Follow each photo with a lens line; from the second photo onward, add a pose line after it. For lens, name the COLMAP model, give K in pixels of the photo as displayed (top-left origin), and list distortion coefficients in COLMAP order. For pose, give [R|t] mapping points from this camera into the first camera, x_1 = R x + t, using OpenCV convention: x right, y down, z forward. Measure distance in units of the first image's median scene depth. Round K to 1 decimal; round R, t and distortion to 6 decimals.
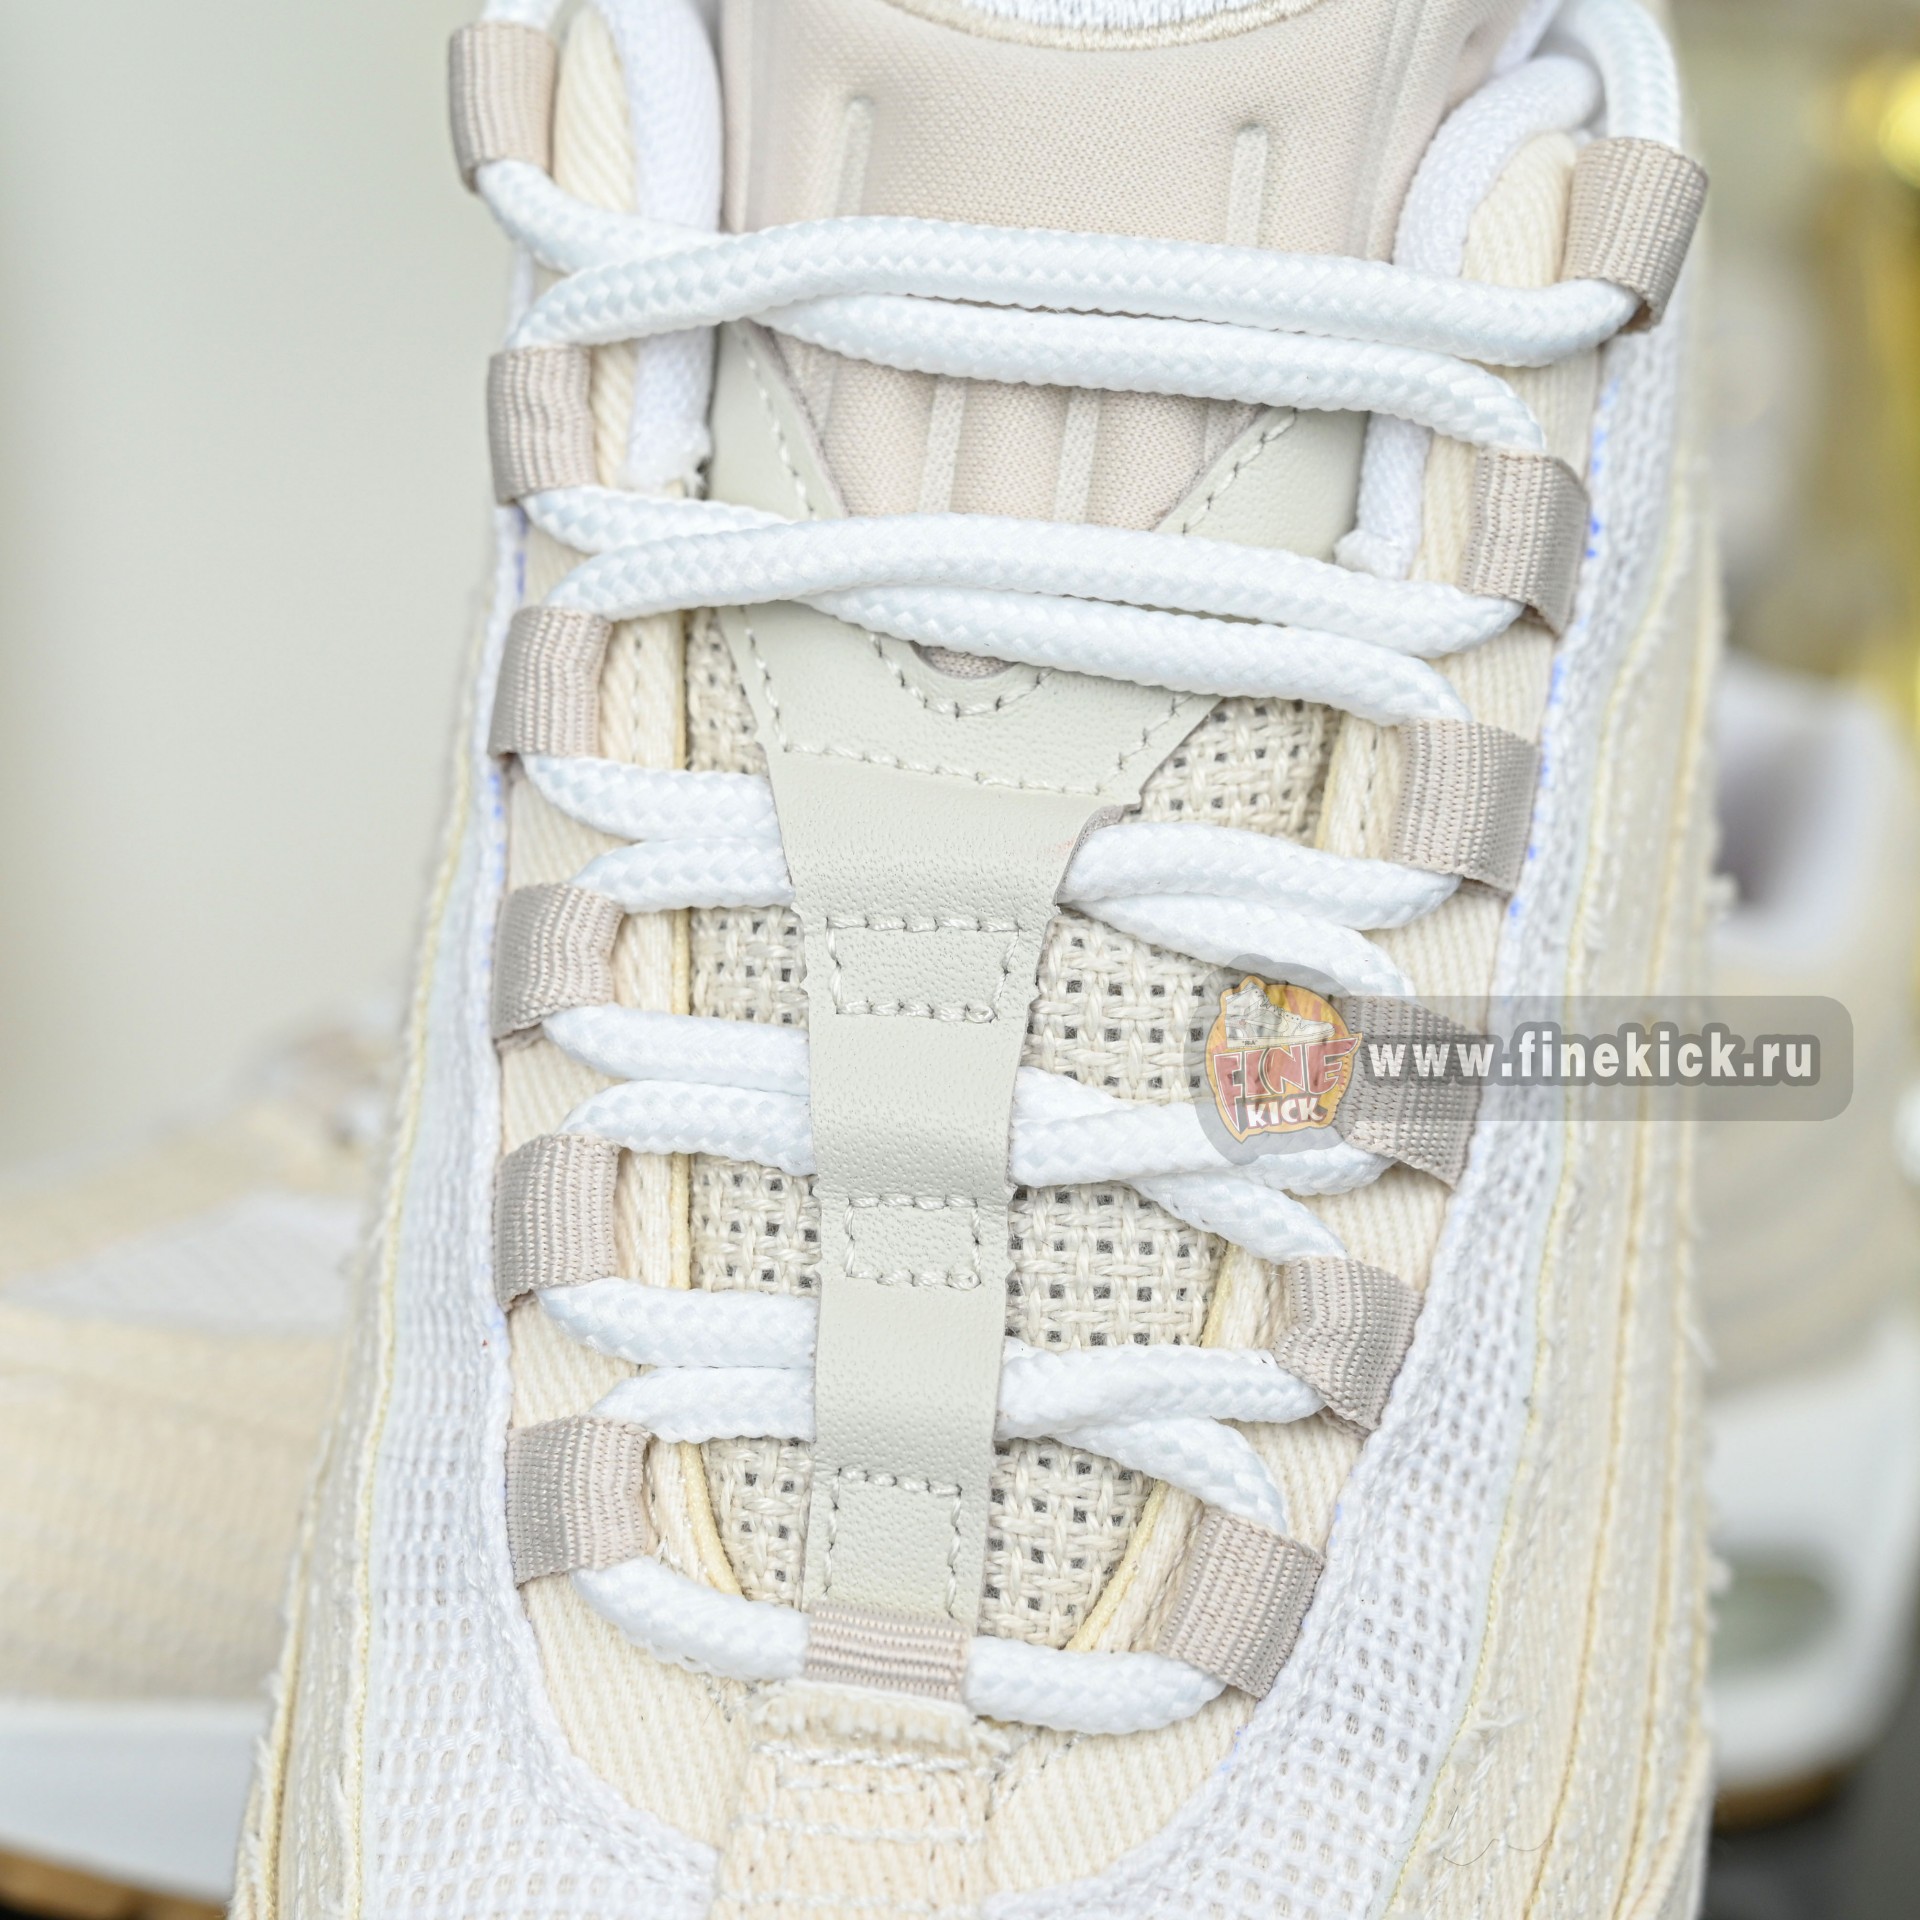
lens RADIAL K [[4355.6, 0, 961.0], [0, 4355.6, 960.3], [0, 0, 1]] dist [0.001191, 0.000000]
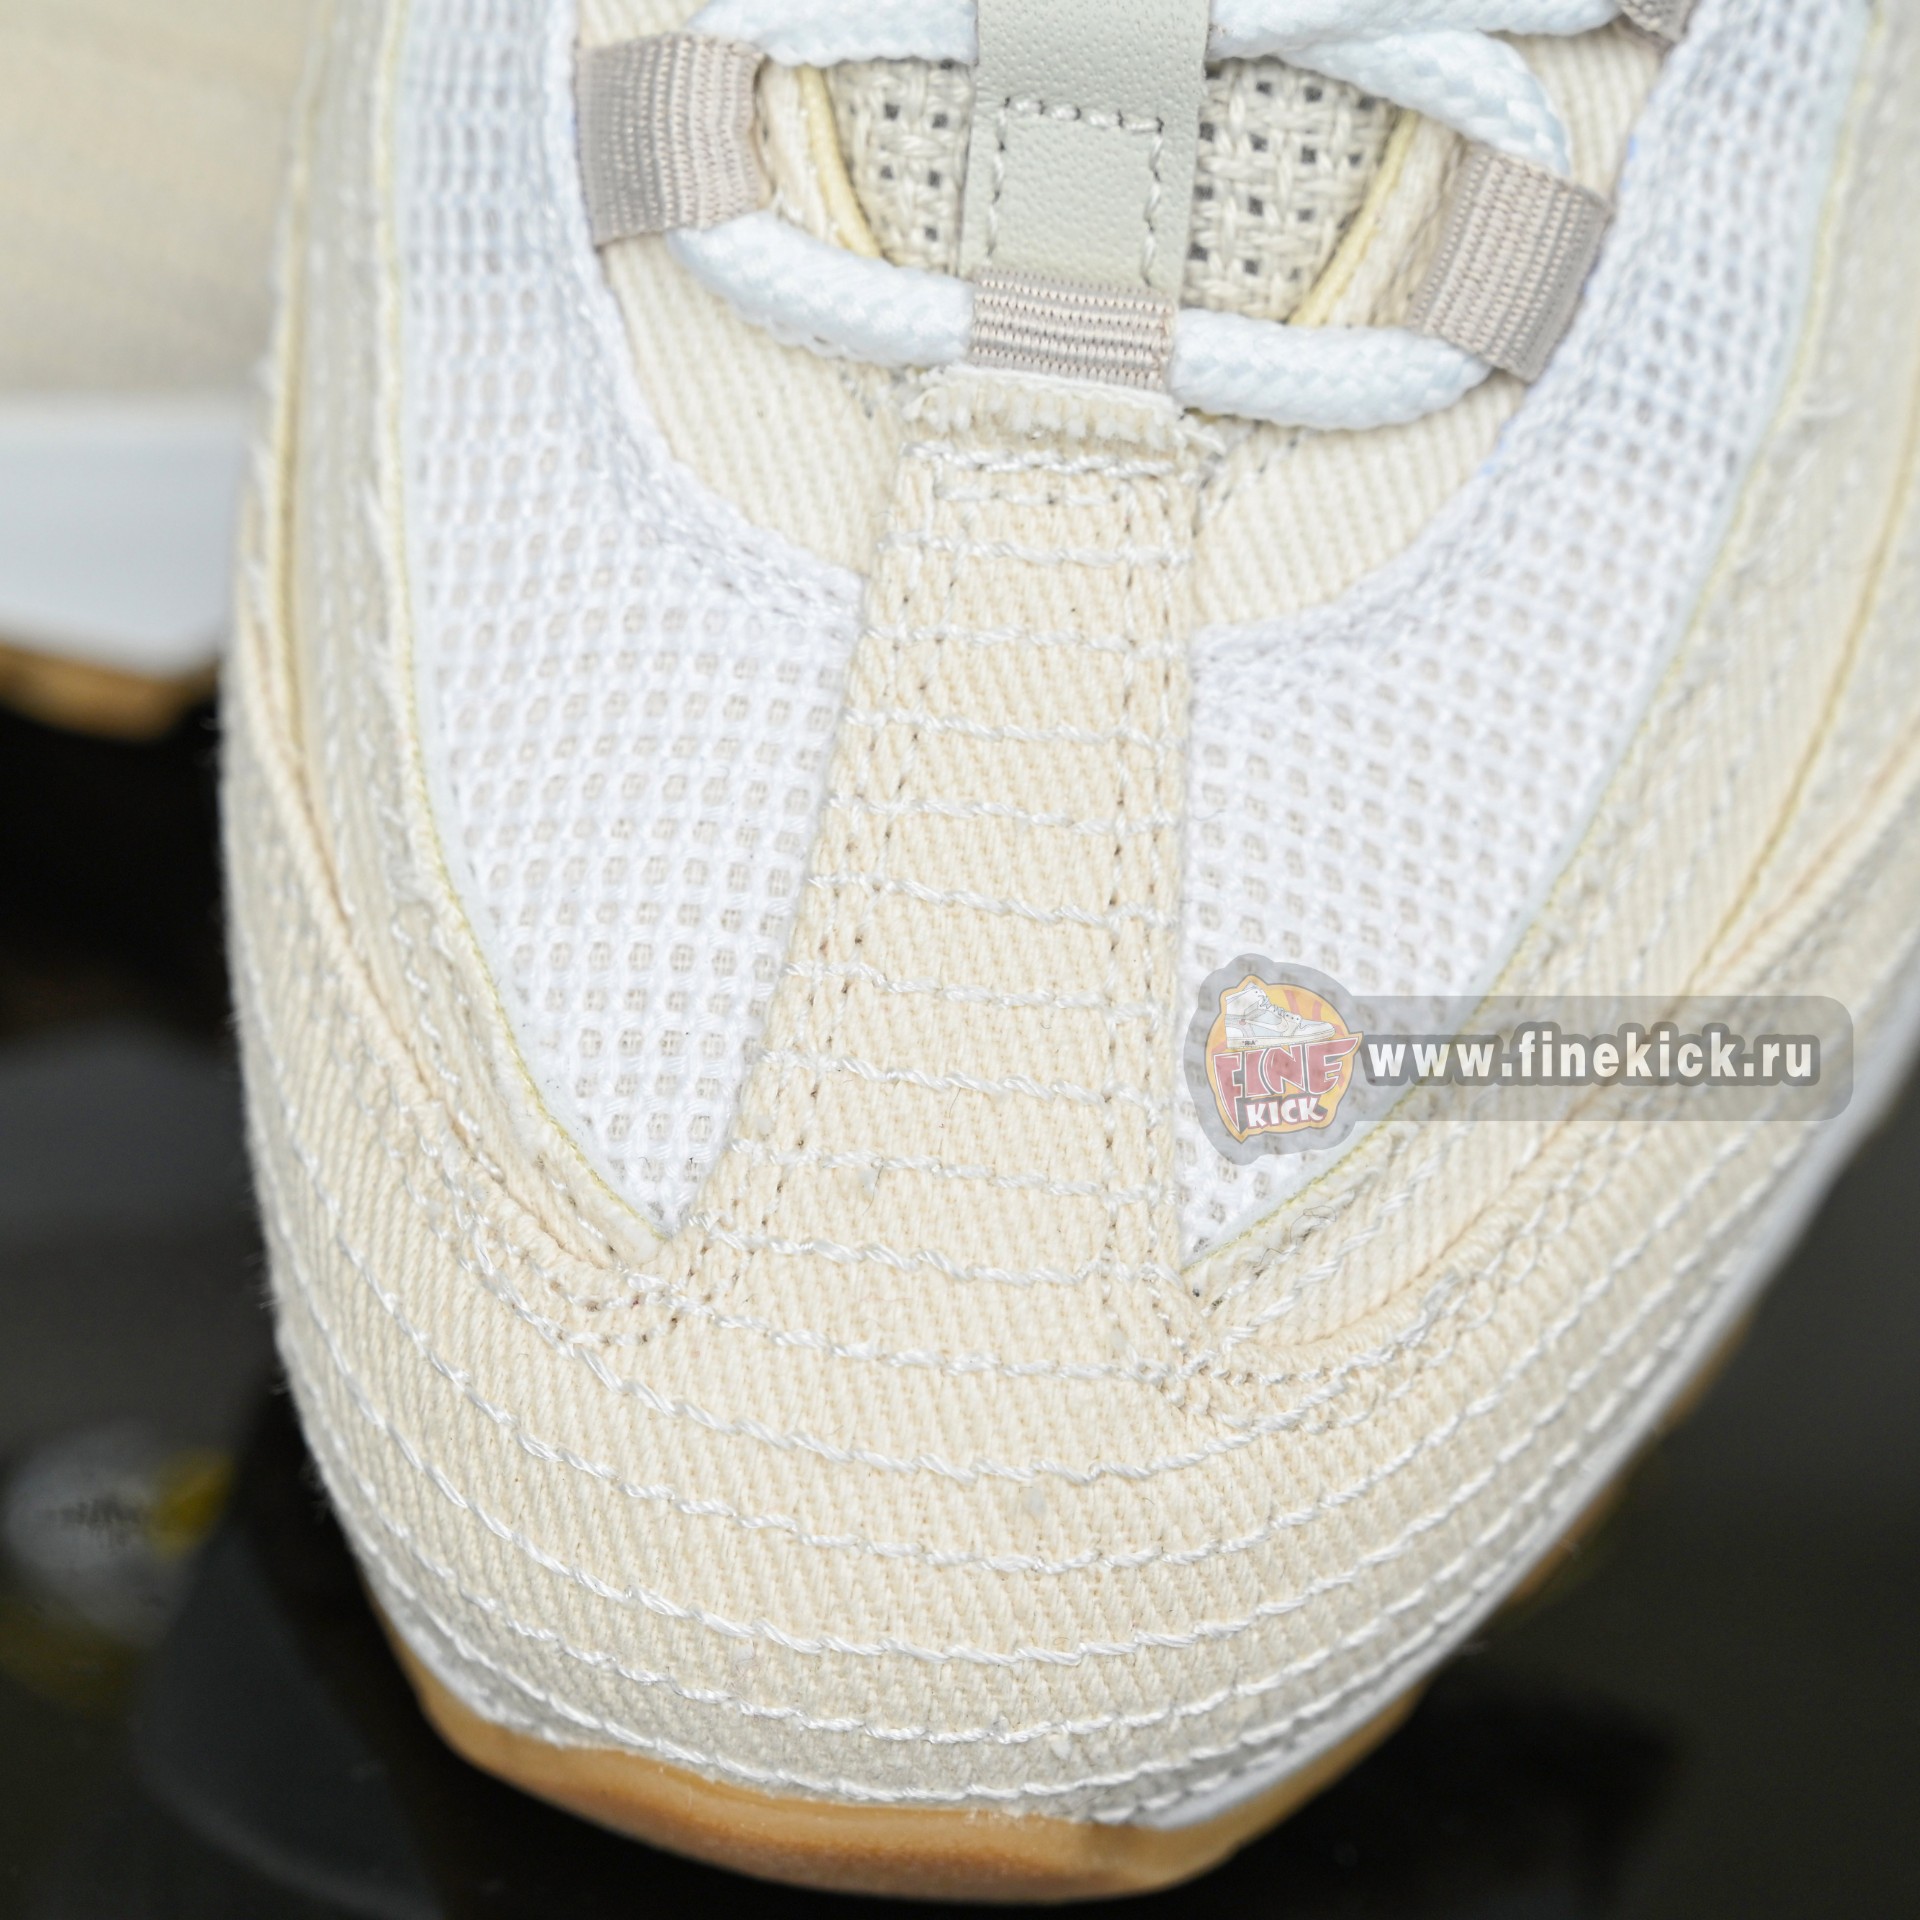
lens RADIAL K [[6515.6, 0, 959.4], [0, 6515.6, 959.4], [0, 0, 1]] dist [-0.013149, 0.000000]
pose [[0.999684, -0.009129, 0.023411, -0.064942], [0.002709, 0.965405, 0.260742, -0.039384], [-0.024982, -0.260596, 0.965125, -0.172359]]
